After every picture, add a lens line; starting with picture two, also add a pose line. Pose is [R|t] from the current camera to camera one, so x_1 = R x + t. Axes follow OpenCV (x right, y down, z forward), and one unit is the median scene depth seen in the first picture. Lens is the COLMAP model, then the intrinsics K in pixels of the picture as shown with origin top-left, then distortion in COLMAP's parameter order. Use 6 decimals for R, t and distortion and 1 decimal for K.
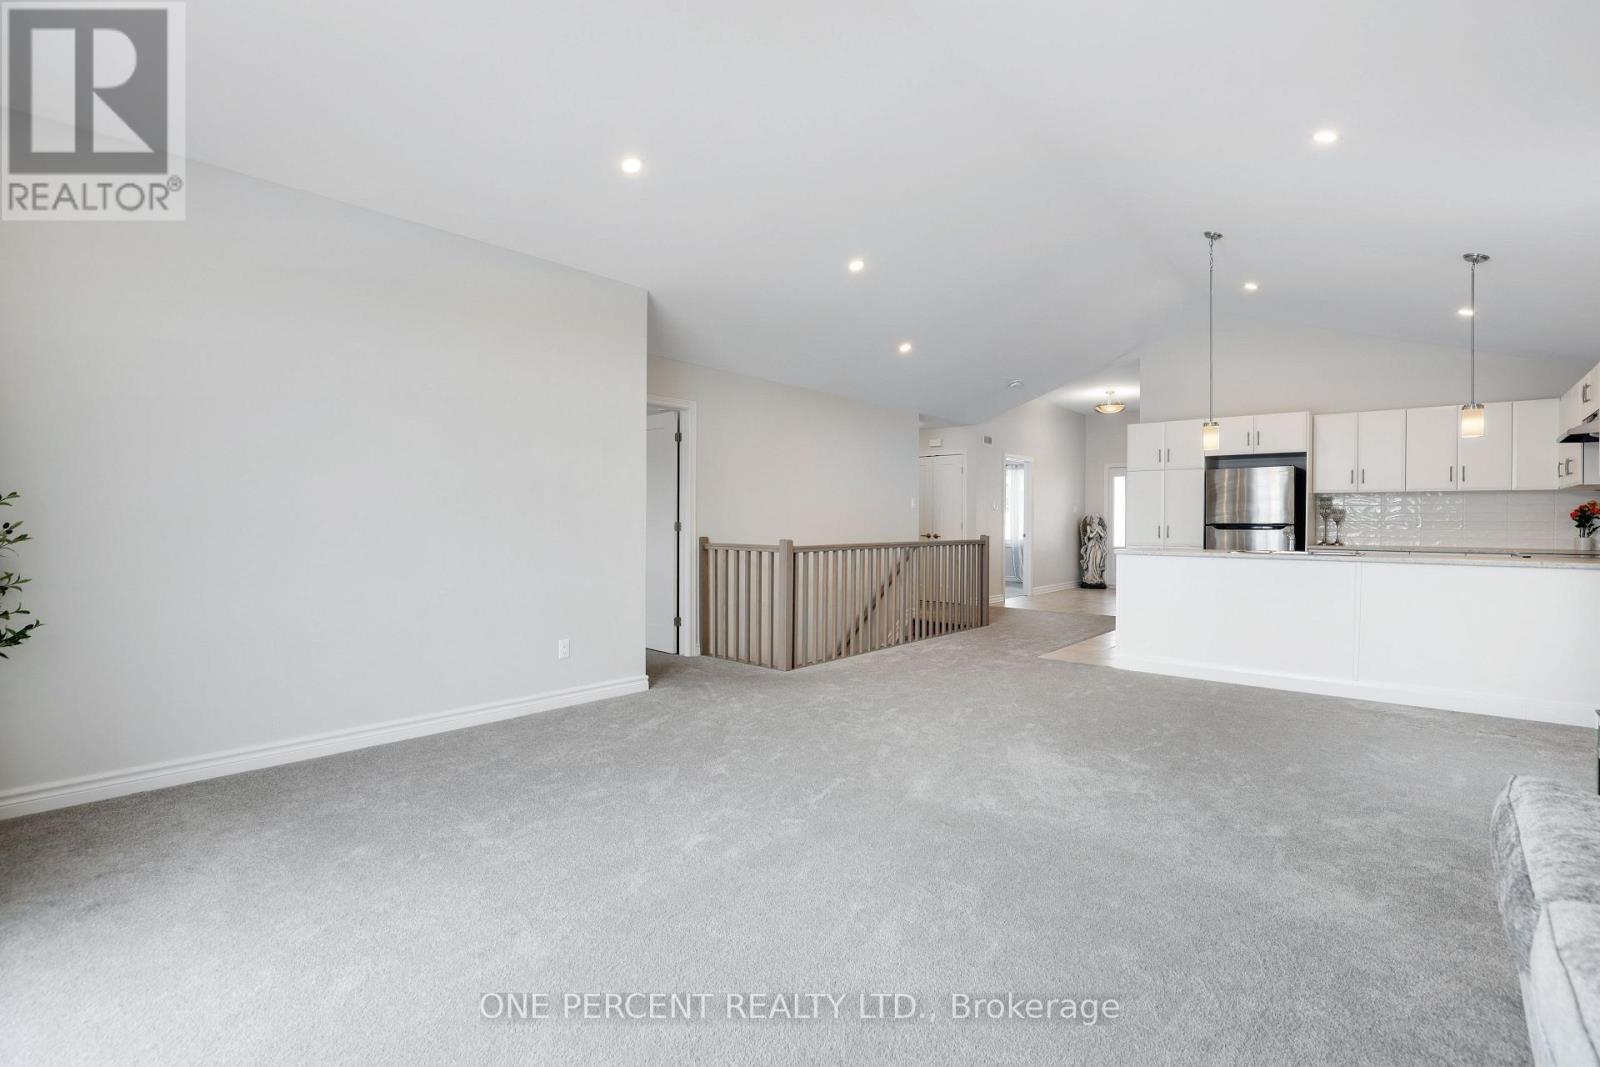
lens RADIAL K [[732.8, 0, 801.6], [0, 732.8, 532.0], [0, 0, 1]] dist [-0.033078, 0.002956]
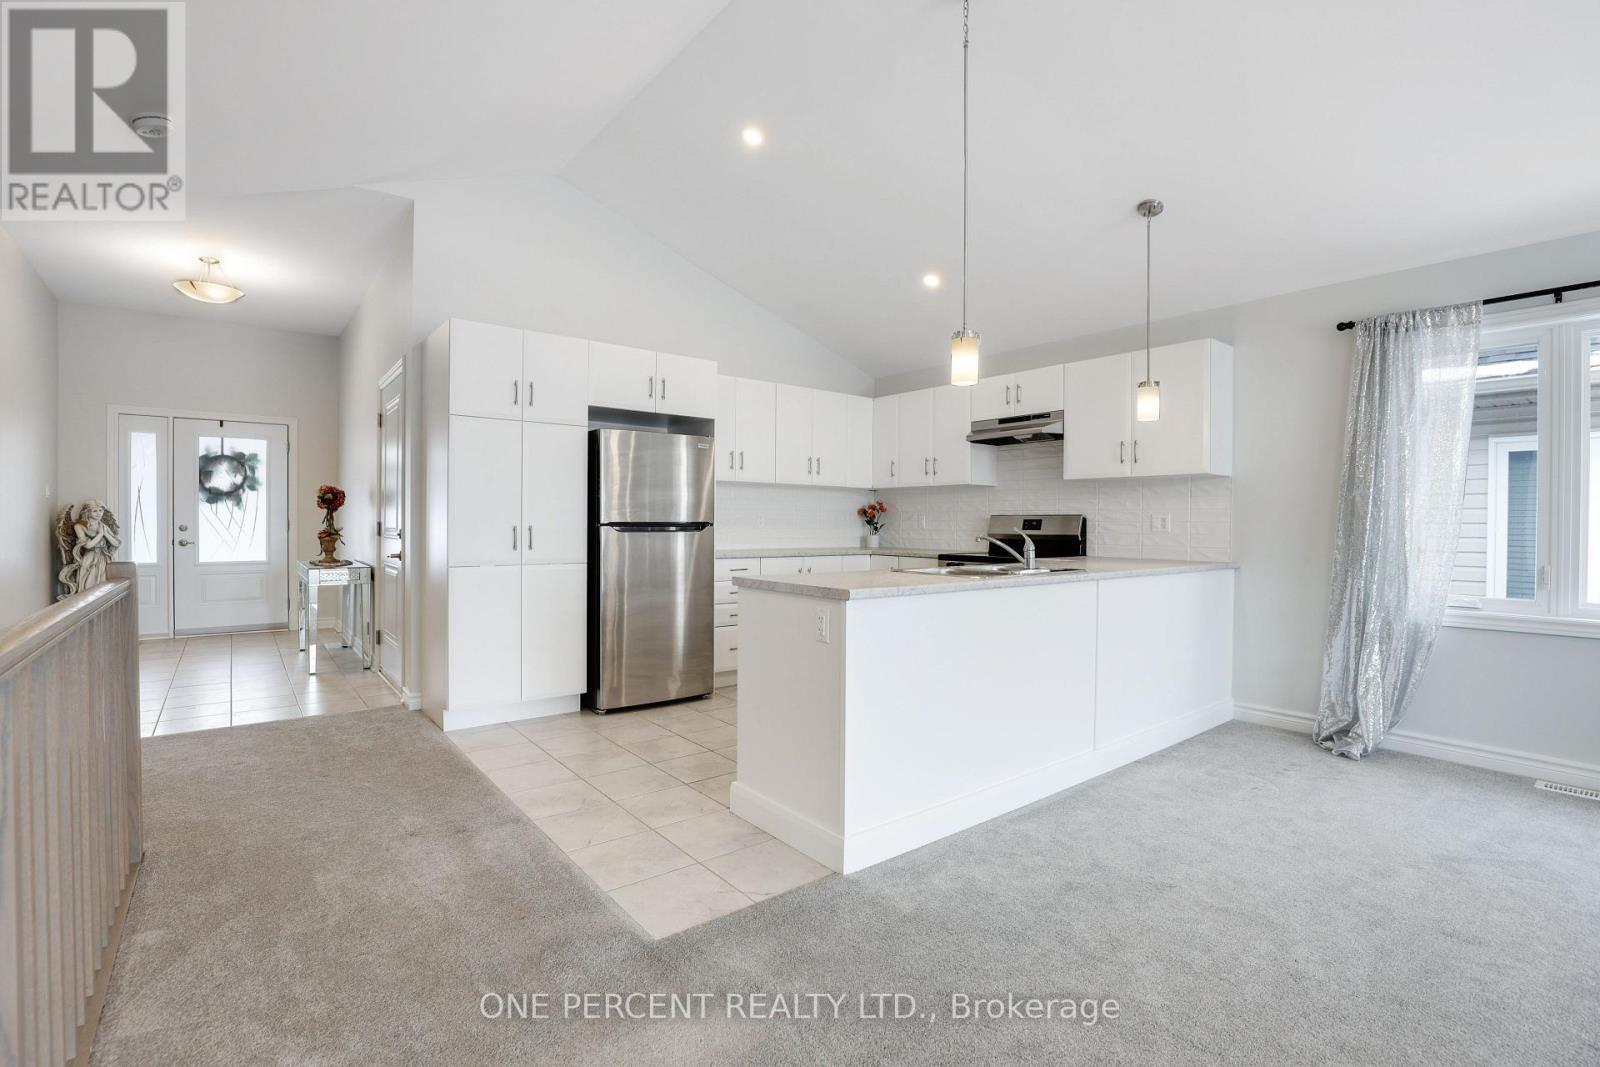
lens RADIAL K [[732.8, 0, 801.0], [0, 732.8, 531.5], [0, 0, 1]] dist [-0.033078, 0.002956]
pose [[0.185691, -0.015778, 0.982481, 0.016597], [0.008491, 0.999860, 0.014452, -0.011968], [-0.982571, 0.005659, 0.185799, 0.758634]]
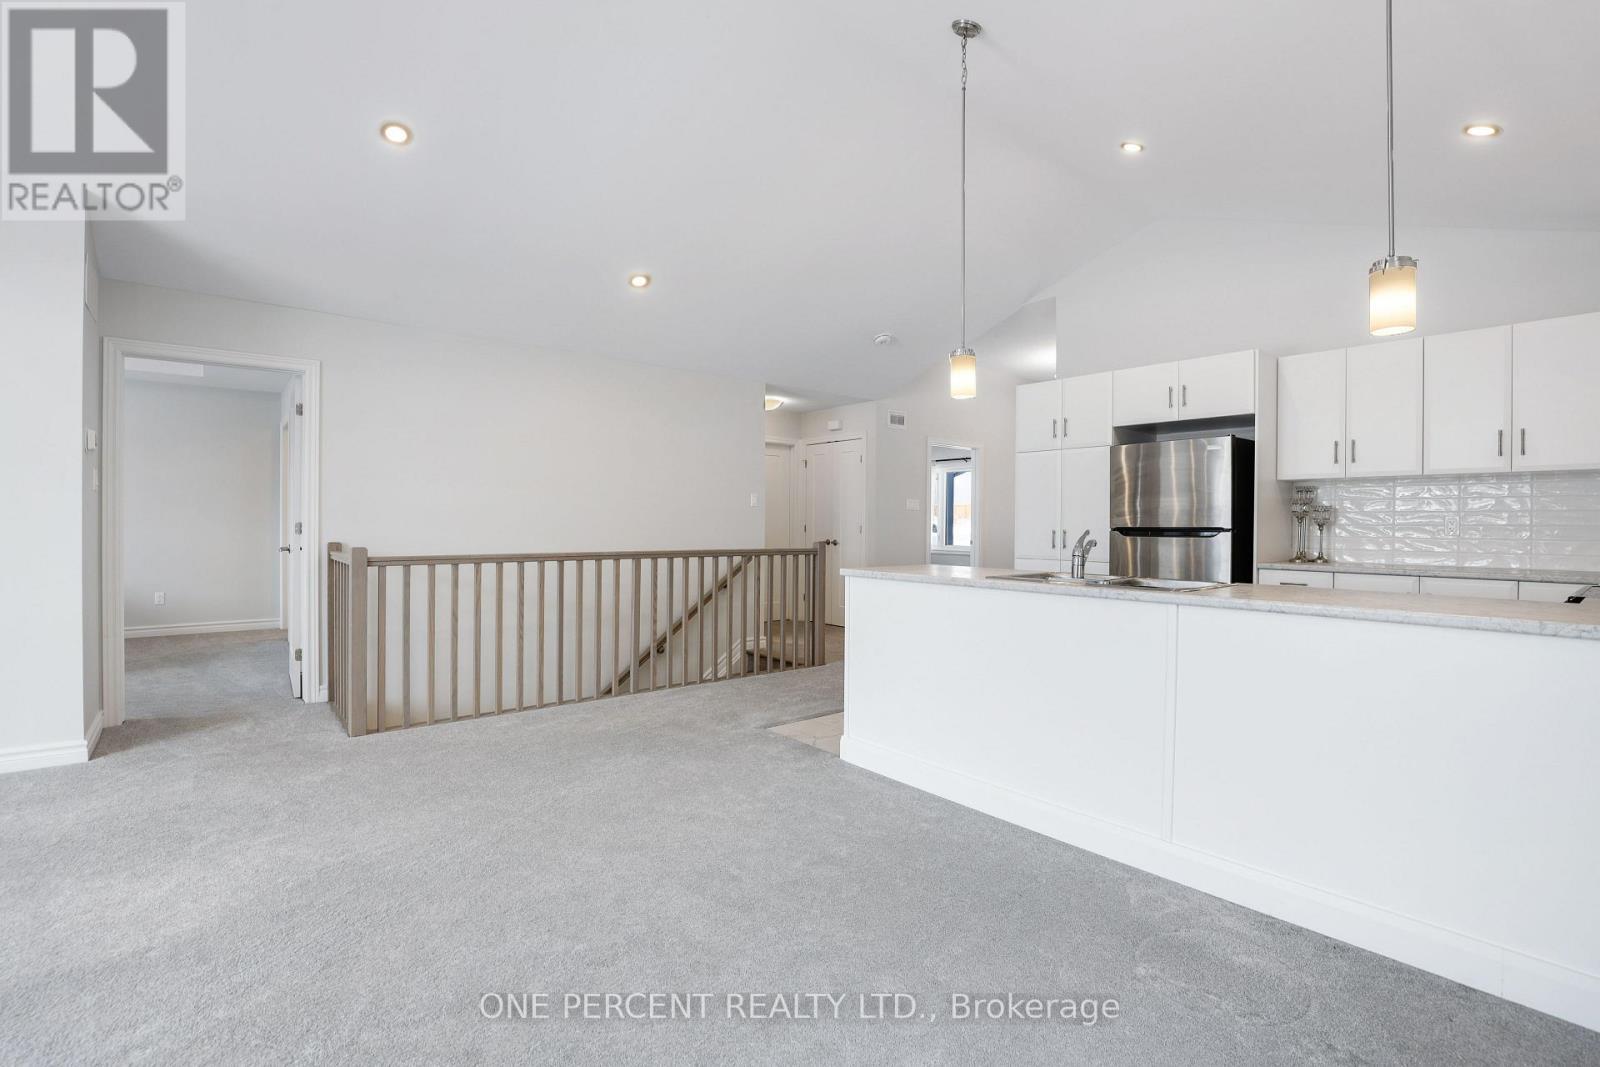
lens RADIAL K [[732.8, 0, 799.5], [0, 732.8, 530.8], [0, 0, 1]] dist [-0.033078, 0.002956]
pose [[0.986977, 0.004869, -0.160789, 0.395099], [-0.005969, 0.999962, -0.006363, -0.002639], [0.160752, 0.007240, 0.986968, 0.303597]]
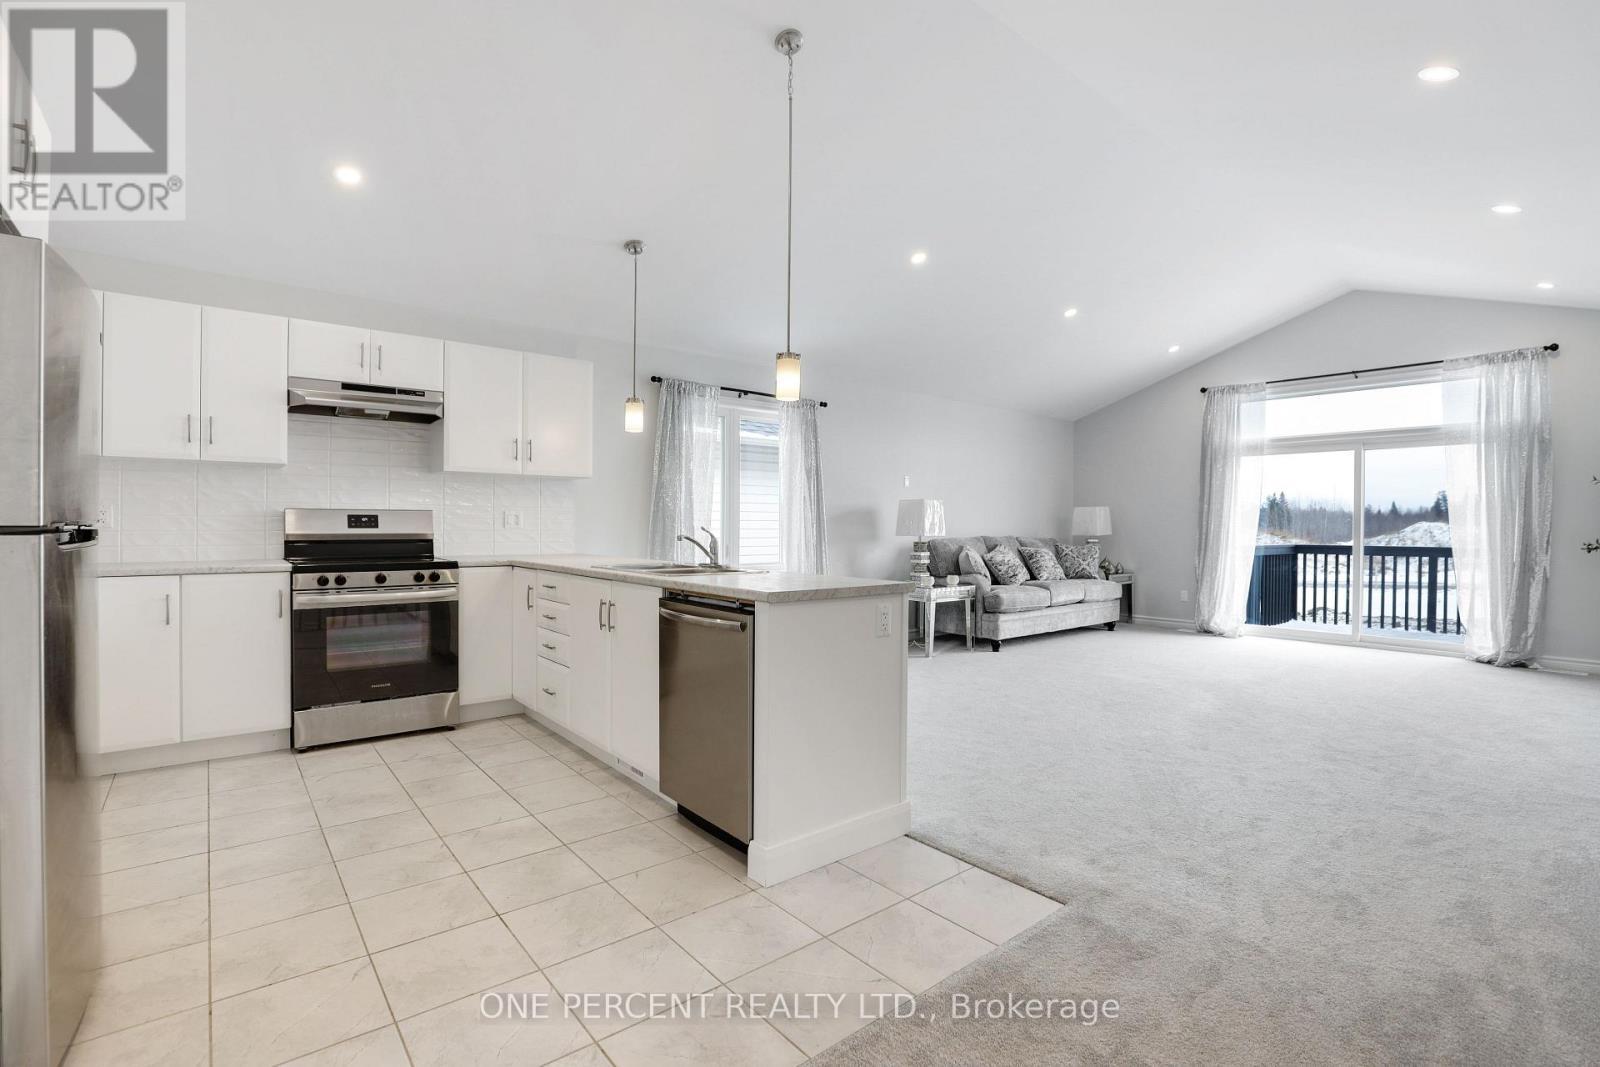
lens RADIAL K [[732.8, 0, 790.3], [0, 732.8, 531.7], [0, 0, 1]] dist [-0.033078, 0.002956]
pose [[-0.983362, -0.013895, 0.181122, 0.338445], [-0.009043, 0.999579, 0.027585, -0.017118], [-0.181429, 0.025488, -0.983074, 1.183506]]
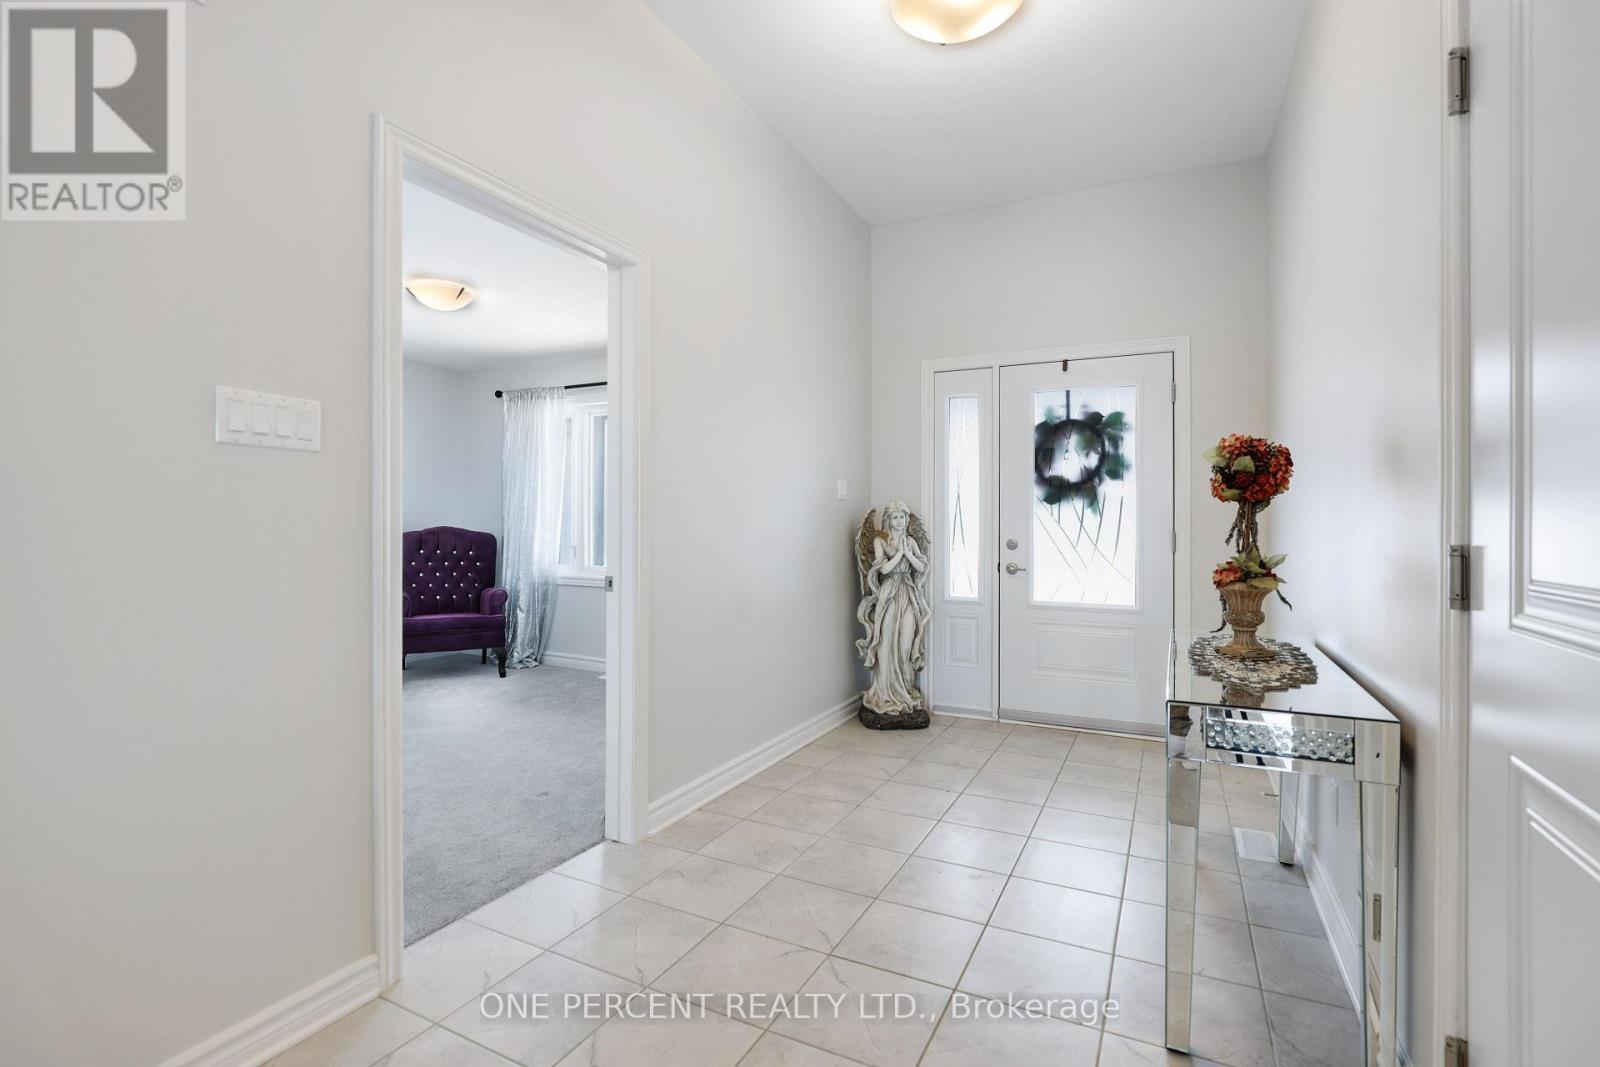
lens RADIAL K [[732.8, 0, 797.7], [0, 732.8, 519.0], [0, 0, 1]] dist [-0.033078, 0.002956]
pose [[0.971635, 0.006231, 0.236403, 0.492695], [-0.000797, 0.999733, -0.023074, -0.016762], [-0.236484, 0.022231, 0.971381, 1.209417]]
